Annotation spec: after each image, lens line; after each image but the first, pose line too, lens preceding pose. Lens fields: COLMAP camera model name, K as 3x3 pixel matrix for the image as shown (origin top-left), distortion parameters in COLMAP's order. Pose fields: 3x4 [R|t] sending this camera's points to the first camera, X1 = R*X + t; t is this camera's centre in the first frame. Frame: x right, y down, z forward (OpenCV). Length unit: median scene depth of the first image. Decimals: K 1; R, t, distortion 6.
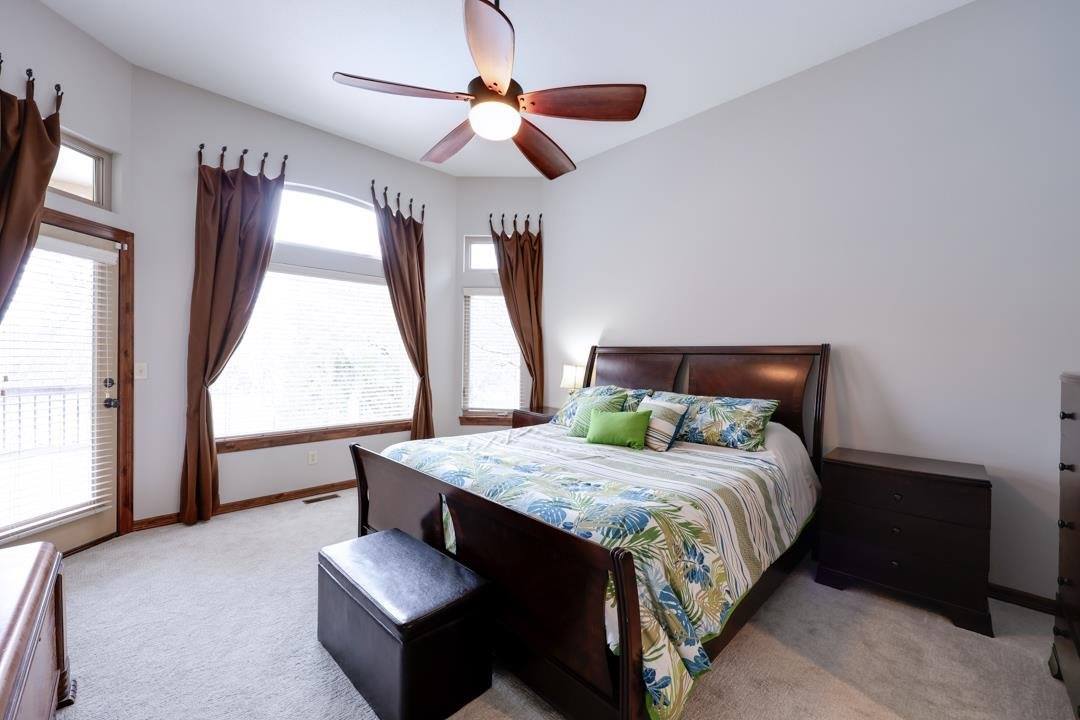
lens RADIAL K [[438.6, 0, 541.1], [0, 438.6, 361.6], [0, 0, 1]] dist [-0.001434, 0.000868]
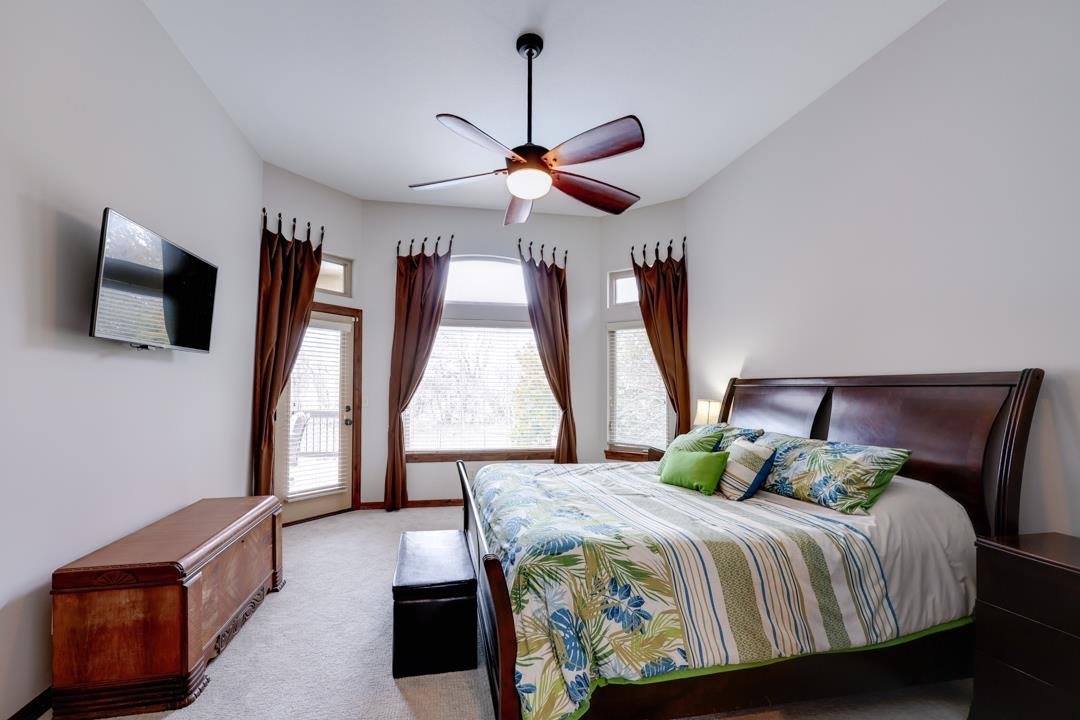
lens RADIAL K [[438.6, 0, 483.2], [0, 438.6, 381.7], [0, 0, 1]] dist [-0.001434, 0.000868]
pose [[0.822132, -0.015560, -0.569084, 0.279719], [-0.003604, 0.999464, -0.032534, 0.001923], [0.569285, 0.028798, 0.821636, 0.006823]]
